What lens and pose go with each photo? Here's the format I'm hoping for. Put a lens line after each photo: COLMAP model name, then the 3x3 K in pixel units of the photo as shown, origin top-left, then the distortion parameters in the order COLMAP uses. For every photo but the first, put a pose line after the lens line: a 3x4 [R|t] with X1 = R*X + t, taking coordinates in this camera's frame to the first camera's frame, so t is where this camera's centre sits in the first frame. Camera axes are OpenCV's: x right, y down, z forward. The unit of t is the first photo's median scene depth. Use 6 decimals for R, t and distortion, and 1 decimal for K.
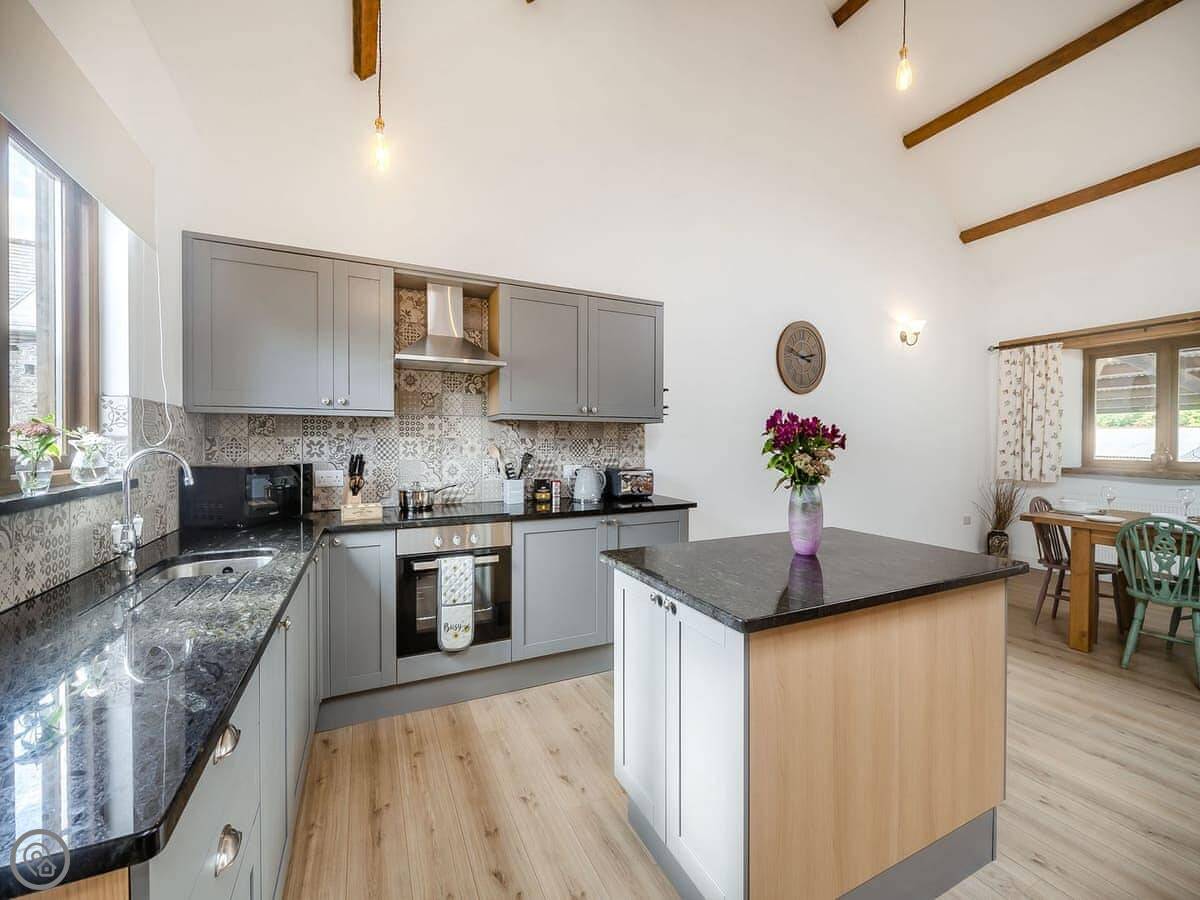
lens RADIAL K [[493.8, 0, 594.7], [0, 493.8, 445.0], [0, 0, 1]] dist [0.001411, 0.000329]
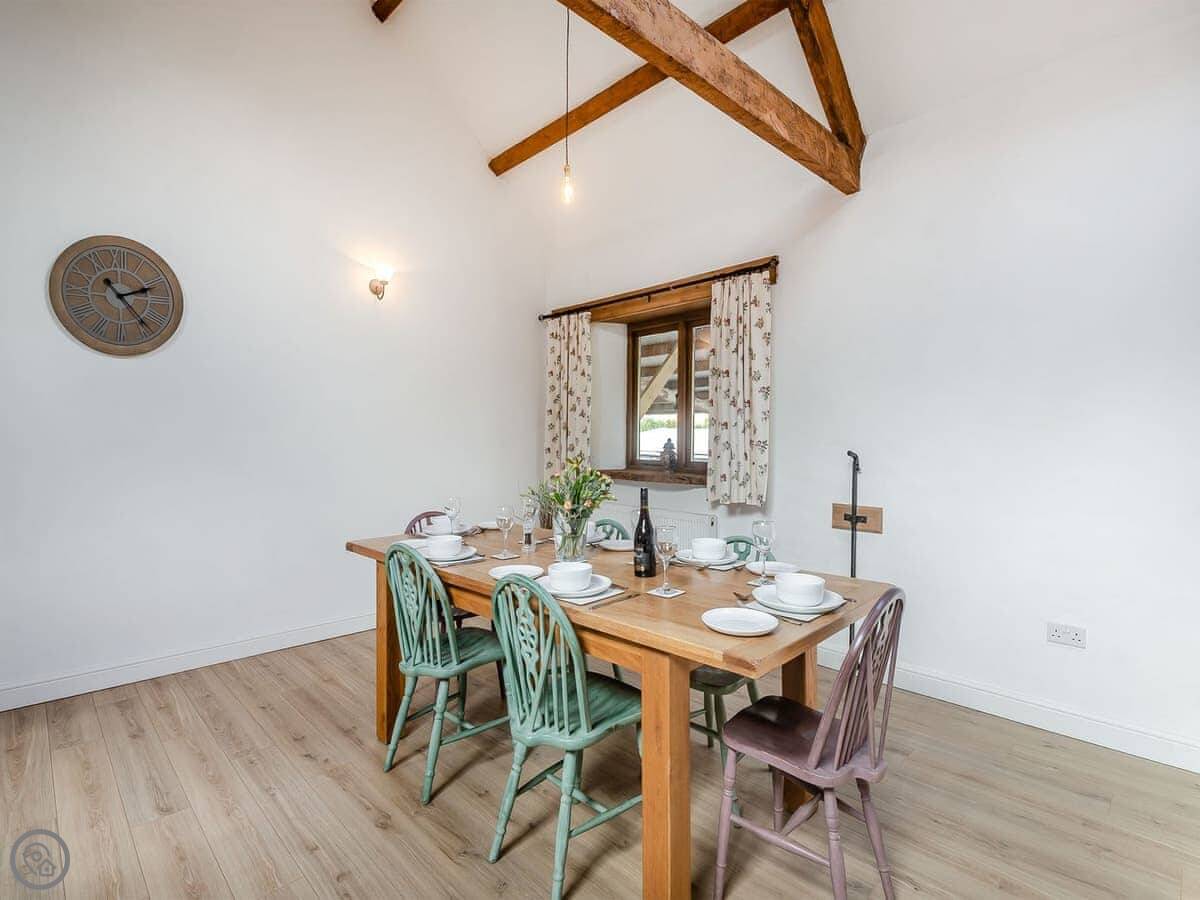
lens RADIAL K [[568.8, 0, 600.5], [0, 568.8, 453.6], [0, 0, 1]] dist [-0.001303, 0.000013]
pose [[0.953855, -0.003489, 0.300246, 0.666582], [-0.004948, 0.999614, 0.027338, -0.005099], [-0.300226, -0.027562, 0.953470, 0.114538]]
